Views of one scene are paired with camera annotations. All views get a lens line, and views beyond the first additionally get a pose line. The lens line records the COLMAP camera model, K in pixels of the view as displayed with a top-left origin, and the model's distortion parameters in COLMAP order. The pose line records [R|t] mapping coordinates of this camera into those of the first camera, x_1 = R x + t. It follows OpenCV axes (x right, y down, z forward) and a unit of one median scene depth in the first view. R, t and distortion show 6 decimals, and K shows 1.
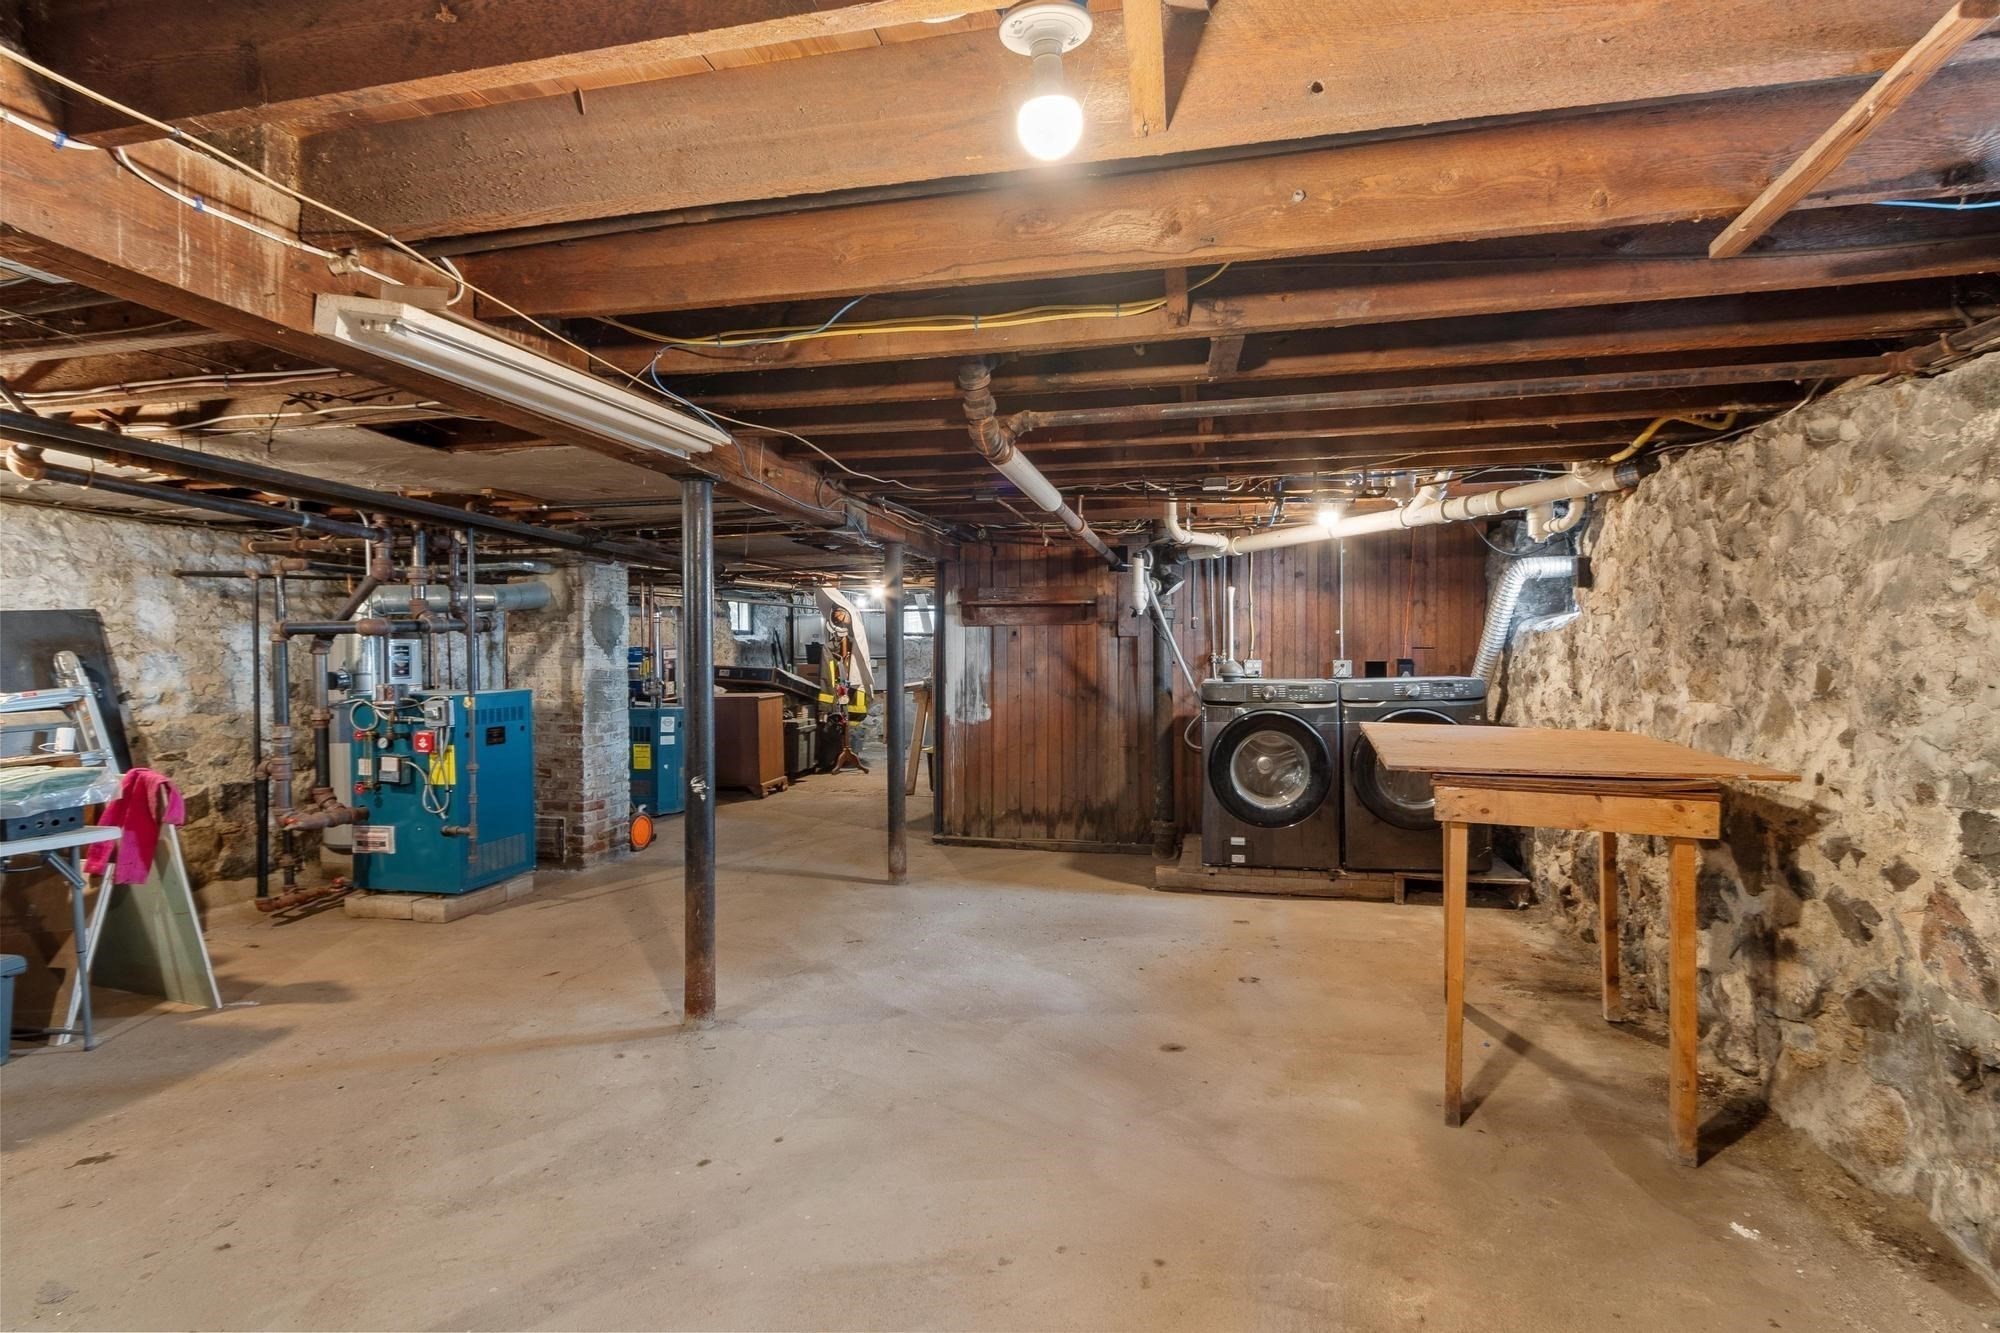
lens RADIAL K [[923.6, 0, 1000.3], [0, 923.6, 662.5], [0, 0, 1]] dist [0.002583, 0.000104]
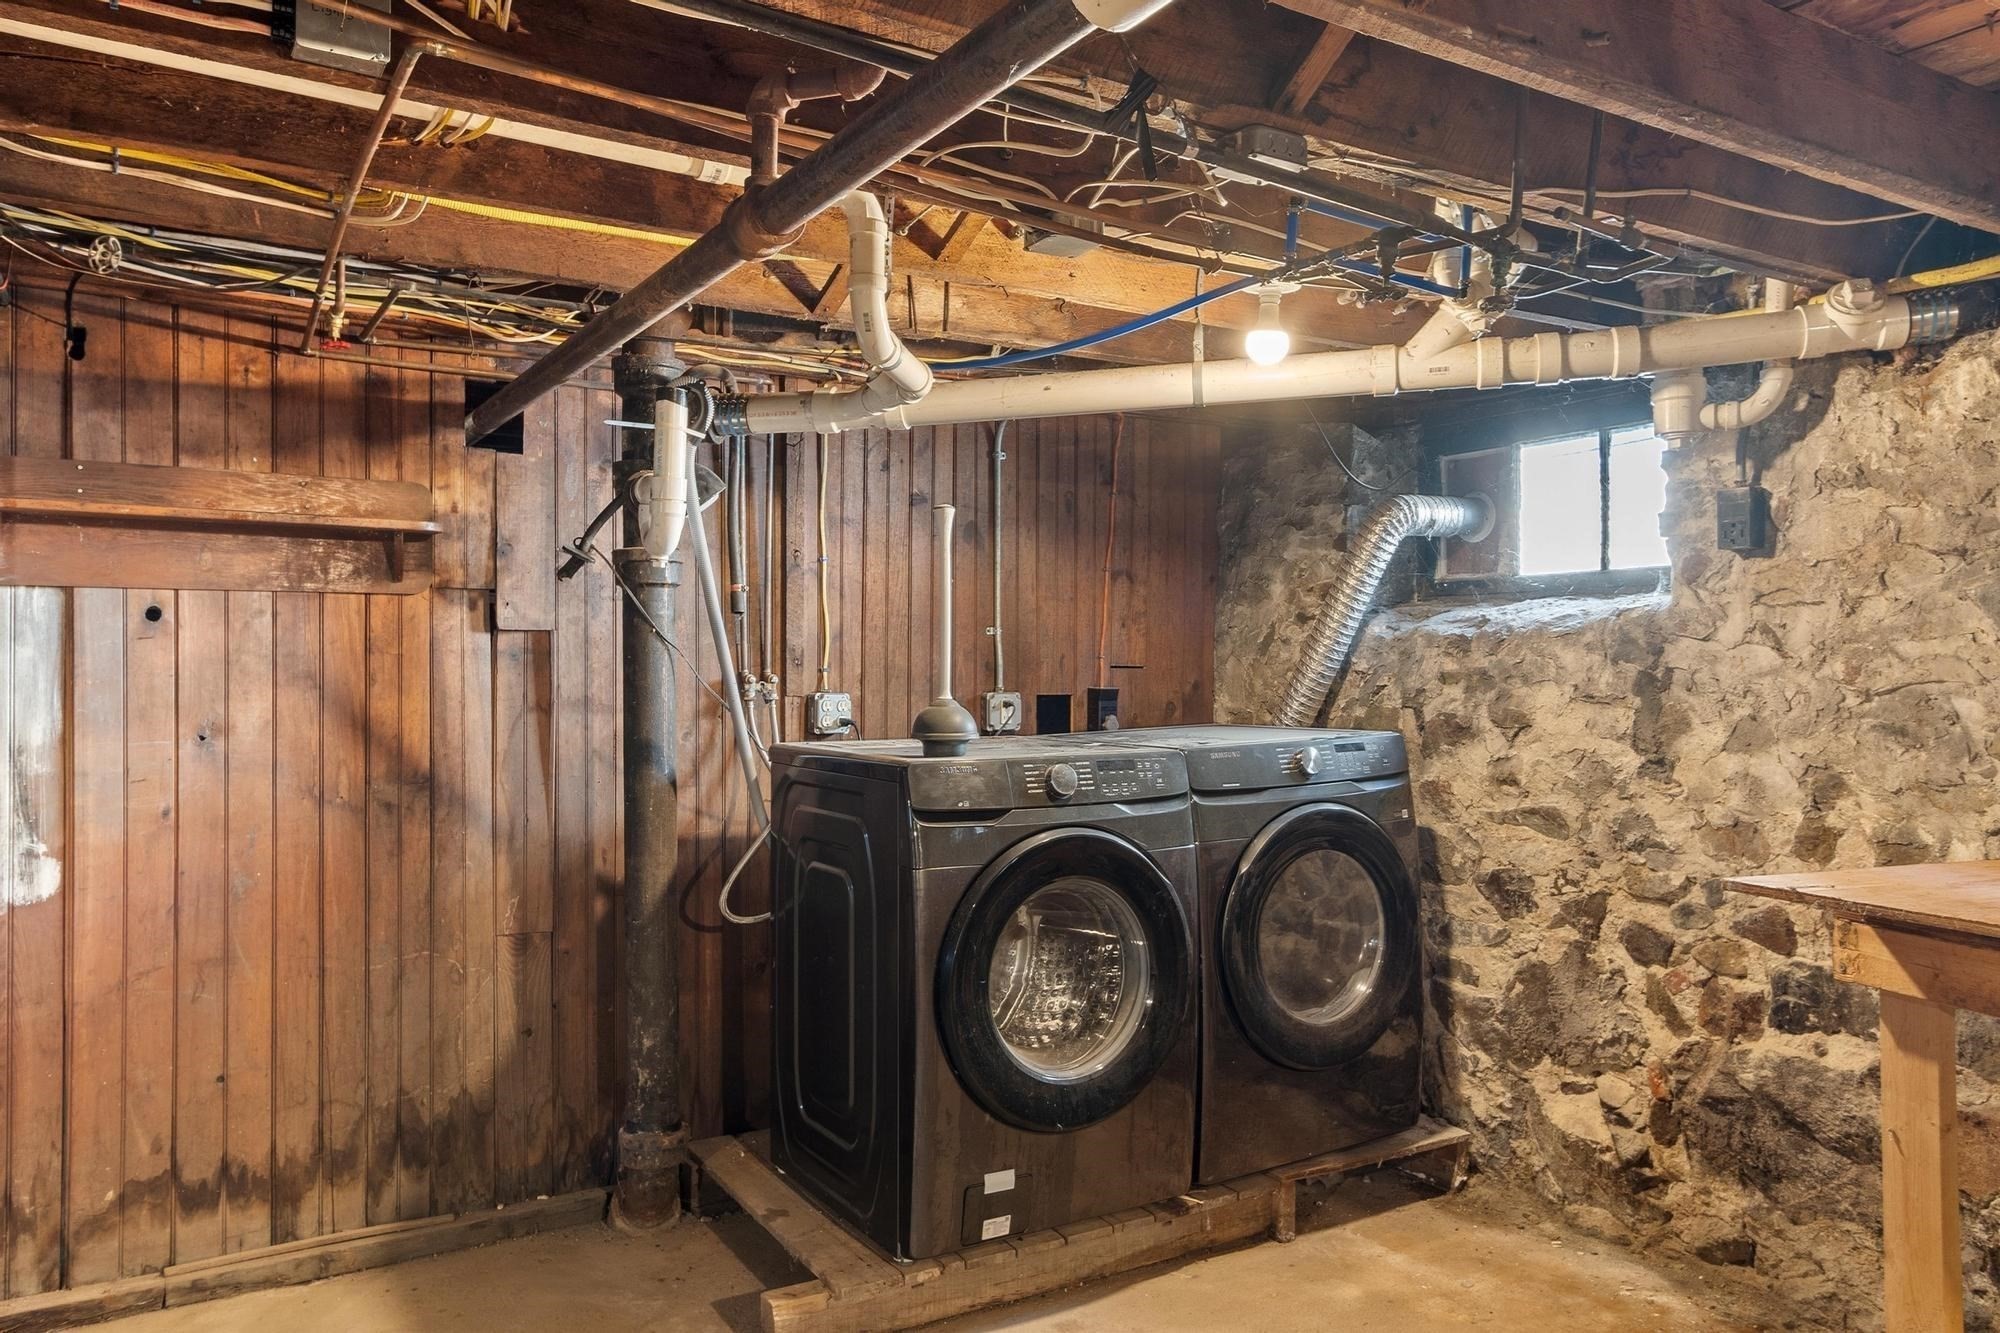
lens RADIAL K [[1419.6, 0, 999.0], [0, 1419.6, 661.2], [0, 0, 1]] dist [0.004178, -0.001025]
pose [[0.722768, 0.007500, 0.691050, -0.113675], [0.002864, 0.999900, -0.013848, -0.007767], [-0.691085, 0.011988, 0.722674, 0.463568]]
